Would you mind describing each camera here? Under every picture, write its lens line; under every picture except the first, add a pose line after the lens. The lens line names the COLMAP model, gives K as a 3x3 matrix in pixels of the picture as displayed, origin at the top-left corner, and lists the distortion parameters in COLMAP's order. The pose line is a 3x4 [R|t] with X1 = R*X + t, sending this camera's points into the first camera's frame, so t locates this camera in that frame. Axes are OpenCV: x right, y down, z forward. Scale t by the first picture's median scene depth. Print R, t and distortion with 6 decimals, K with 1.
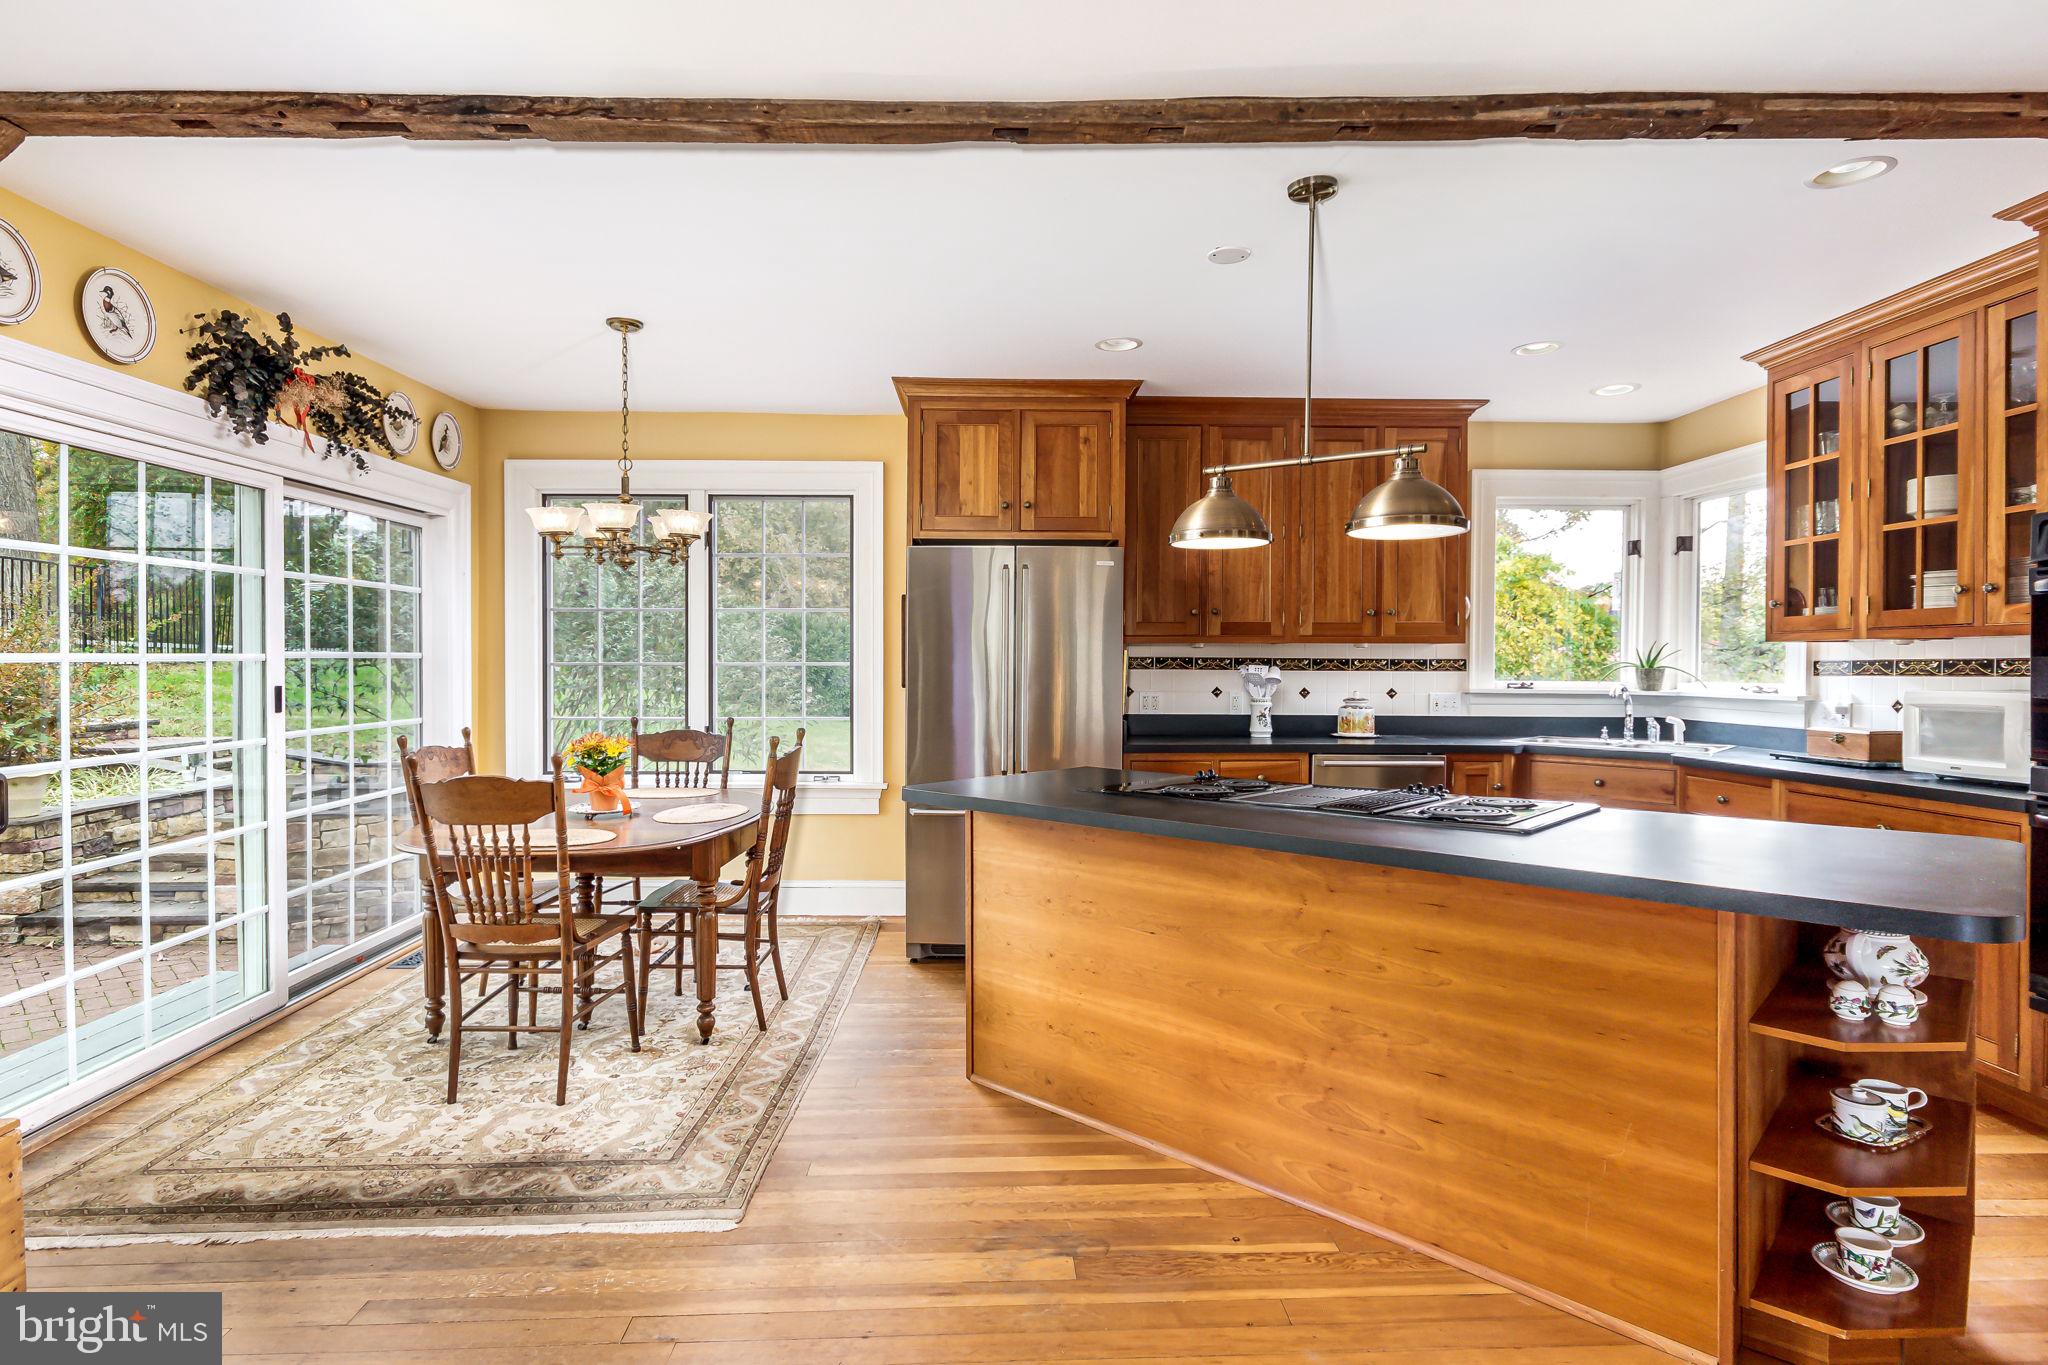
lens RADIAL K [[927.6, 0, 1018.5], [0, 927.6, 675.6], [0, 0, 1]] dist [0.015377, -0.003803]
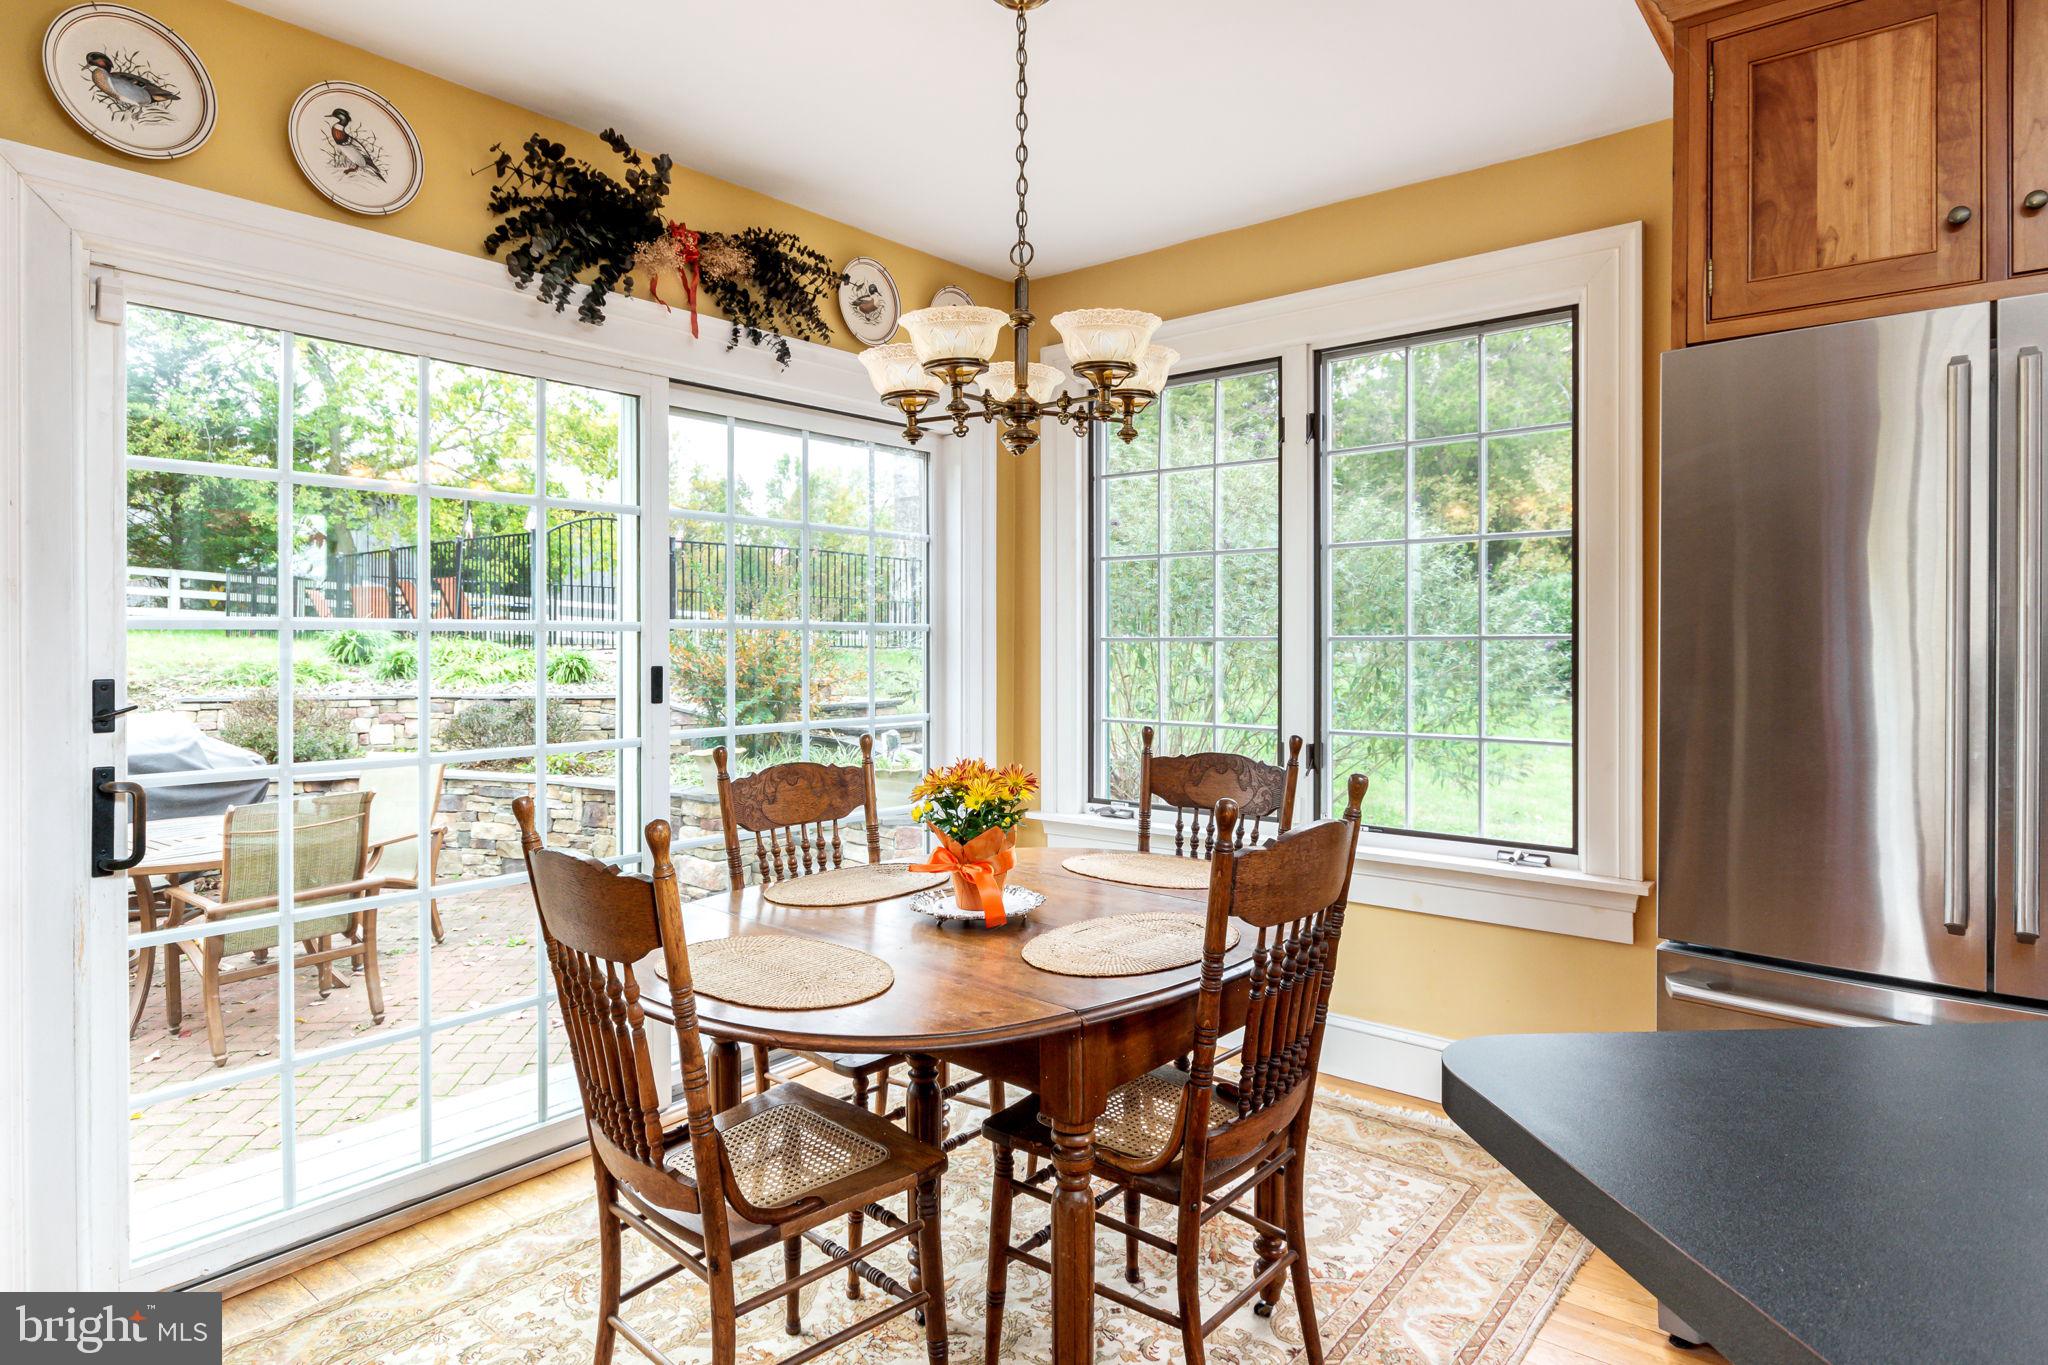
lens RADIAL K [[1085.3, 0, 1068.3], [0, 1085.3, 663.0], [0, 0, 1]] dist [-0.007628, -0.001629]
pose [[0.762963, 0.003648, -0.646432, -0.008020], [-0.002048, 0.999993, 0.003226, 0.003746], [0.646439, -0.001138, 0.762965, 0.533113]]
